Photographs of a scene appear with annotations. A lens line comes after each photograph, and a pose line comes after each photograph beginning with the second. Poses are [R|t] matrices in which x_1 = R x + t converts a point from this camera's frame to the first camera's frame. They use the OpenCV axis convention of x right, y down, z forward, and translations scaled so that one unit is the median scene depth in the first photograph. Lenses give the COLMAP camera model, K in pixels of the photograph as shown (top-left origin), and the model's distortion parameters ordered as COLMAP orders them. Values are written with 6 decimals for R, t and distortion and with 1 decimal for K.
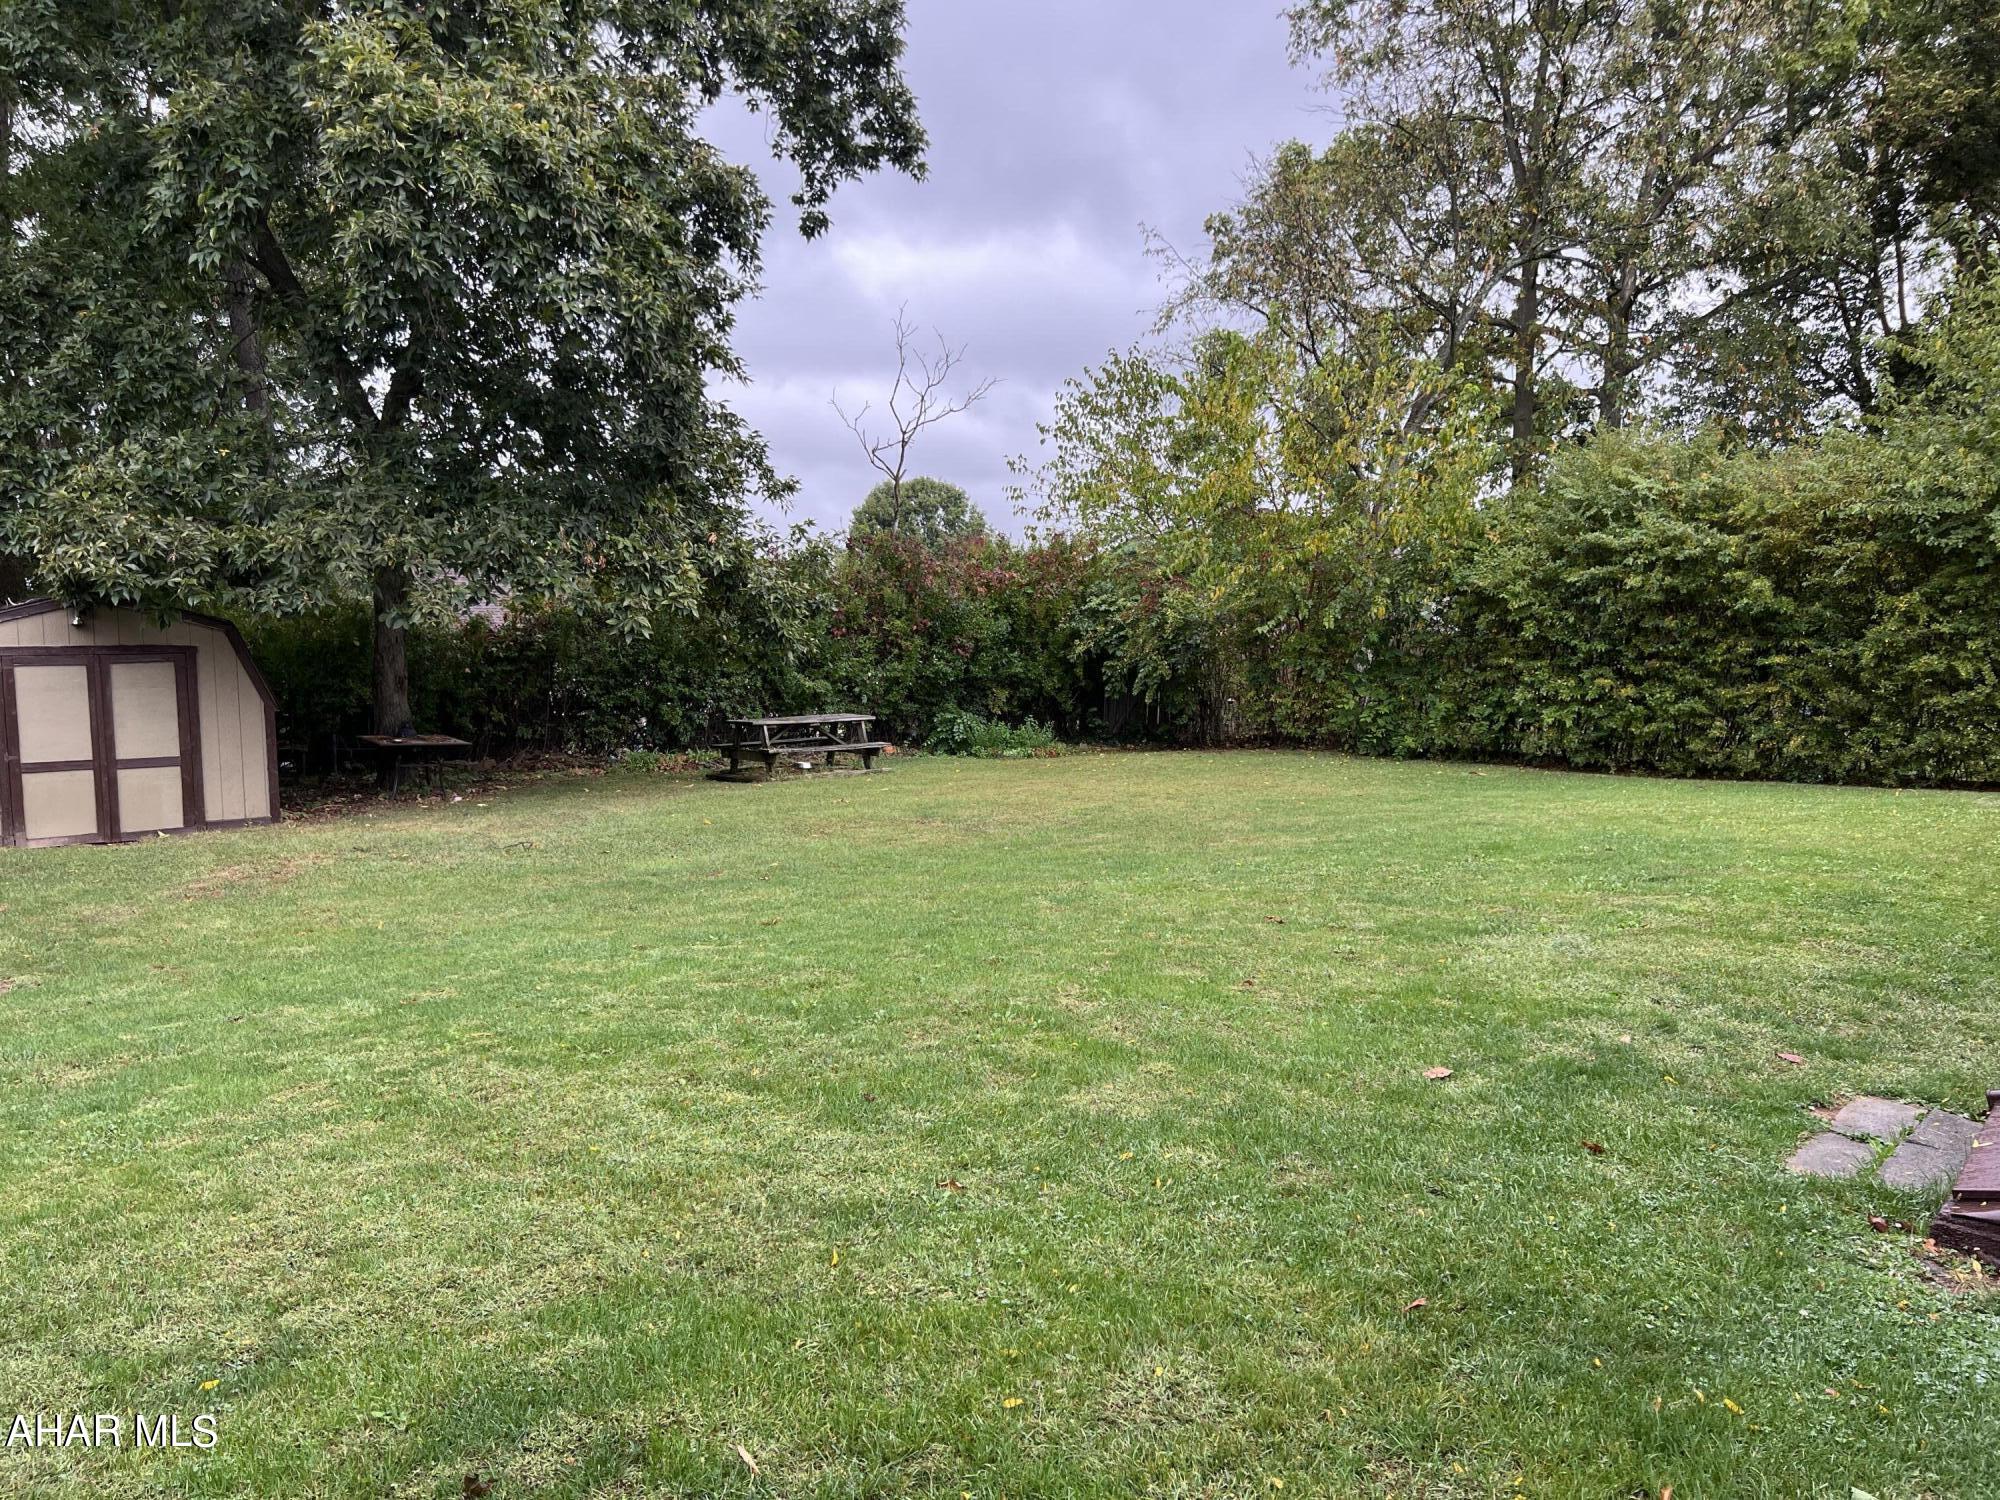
lens RADIAL K [[1501.5, 0, 1000.3], [0, 1501.5, 757.5], [0, 0, 1]] dist [0.002415, -0.000929]
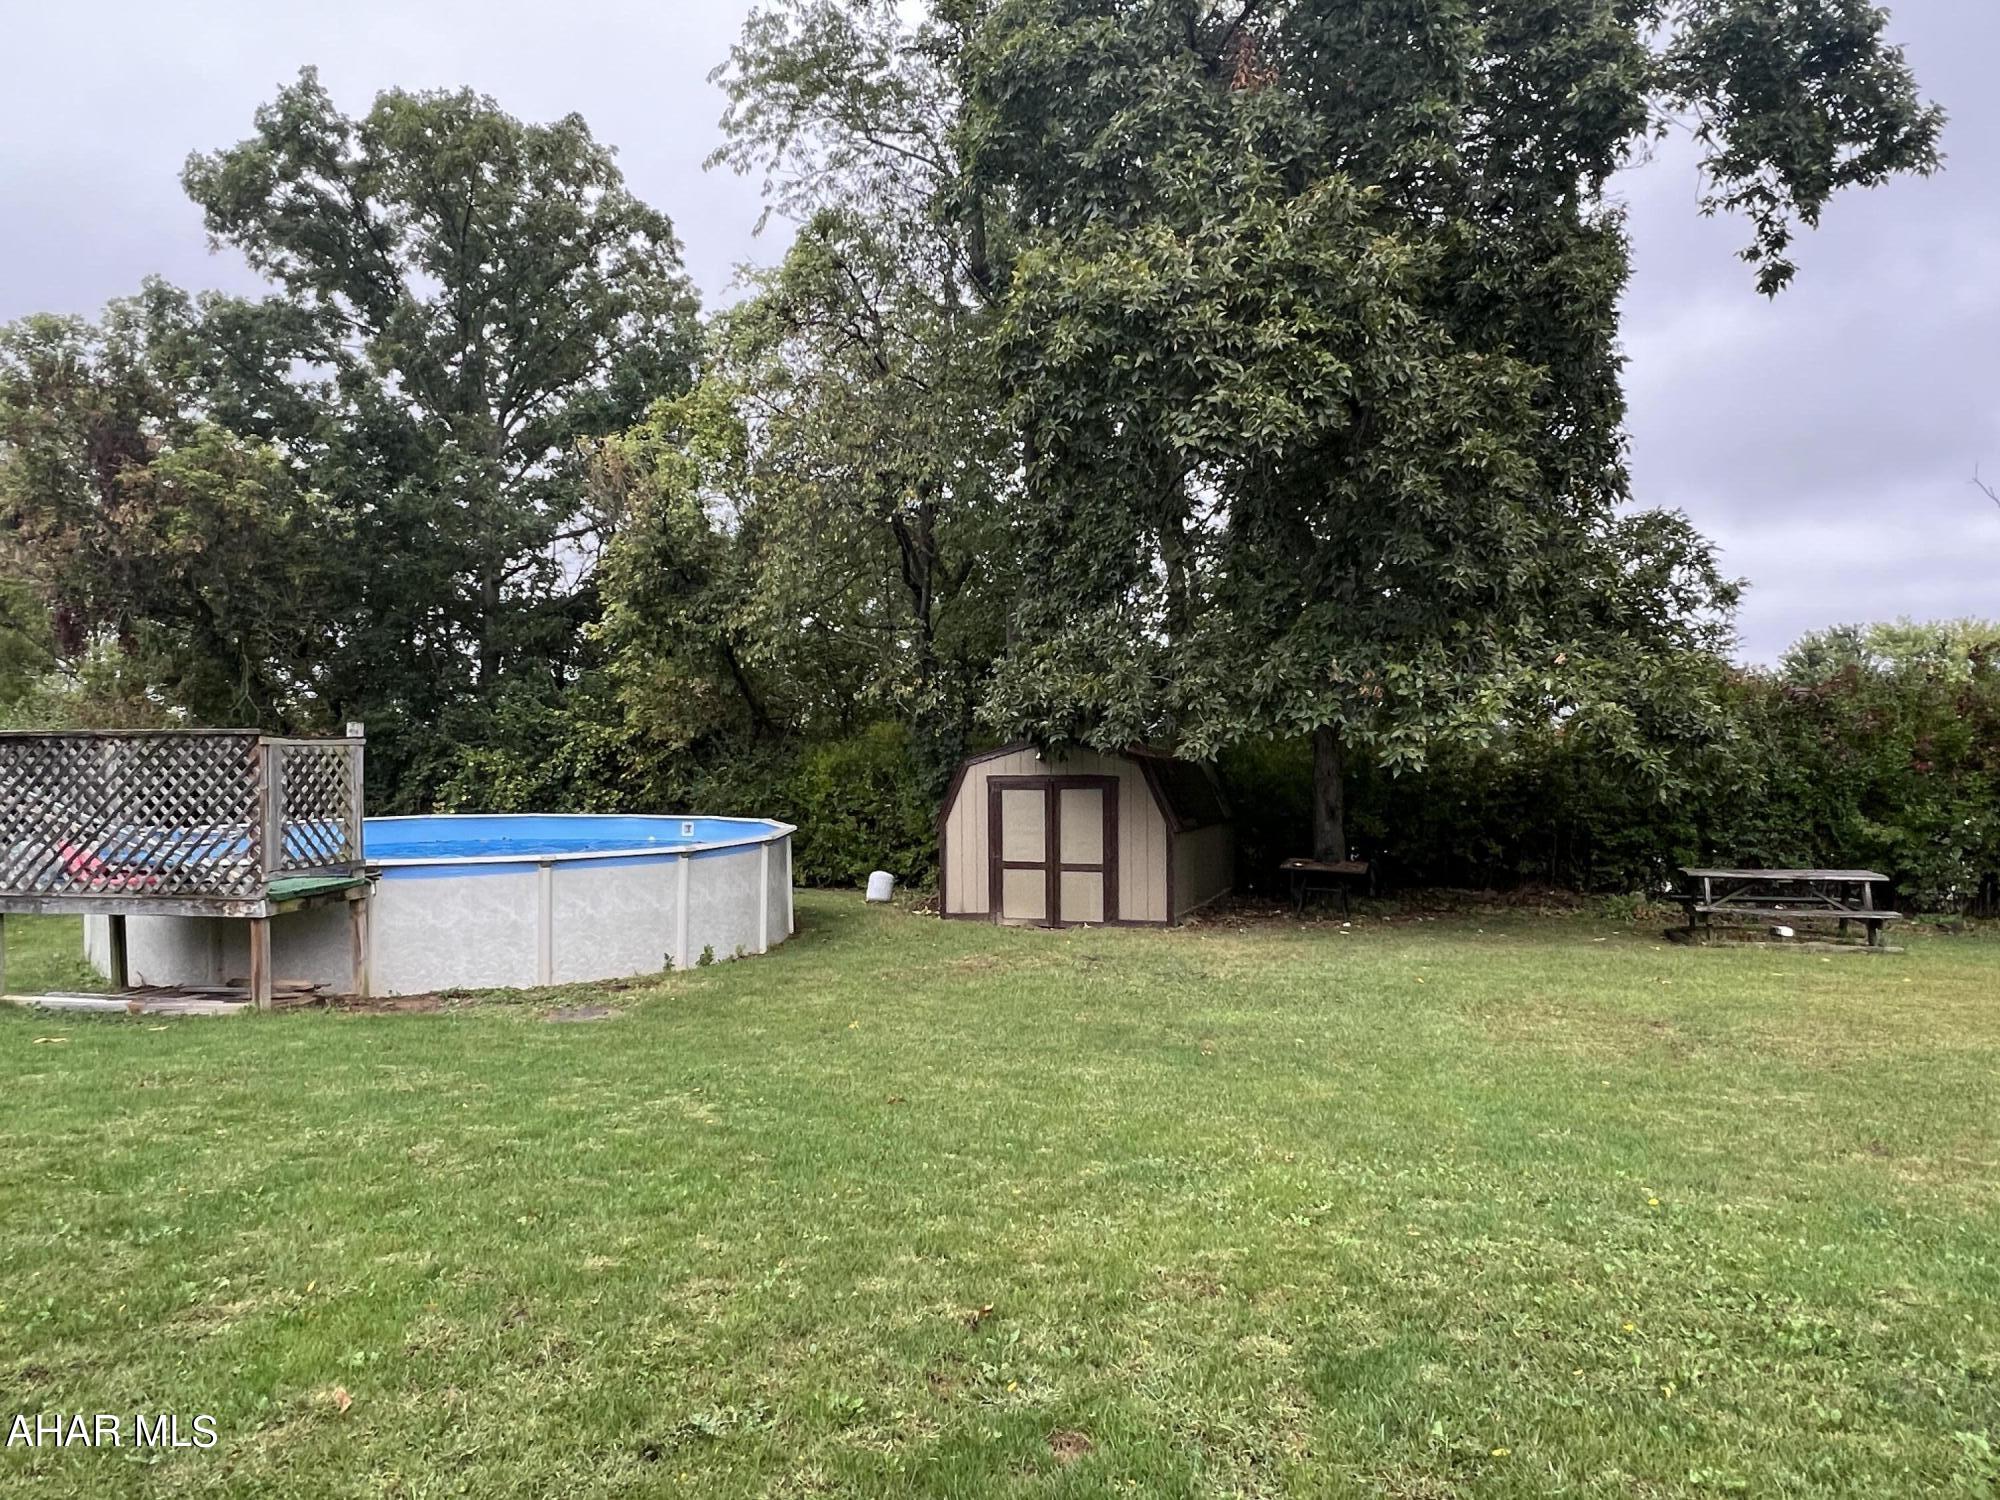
lens RADIAL K [[1215.5, 0, 1000.0], [0, 1215.5, 750.0], [0, 0, 1]] dist [0.000354, 0.000917]
pose [[0.536995, -0.010573, -0.843519, 0.239938], [-0.073713, 0.995509, -0.059404, -0.026945], [0.840359, 0.094078, 0.533804, 0.353596]]
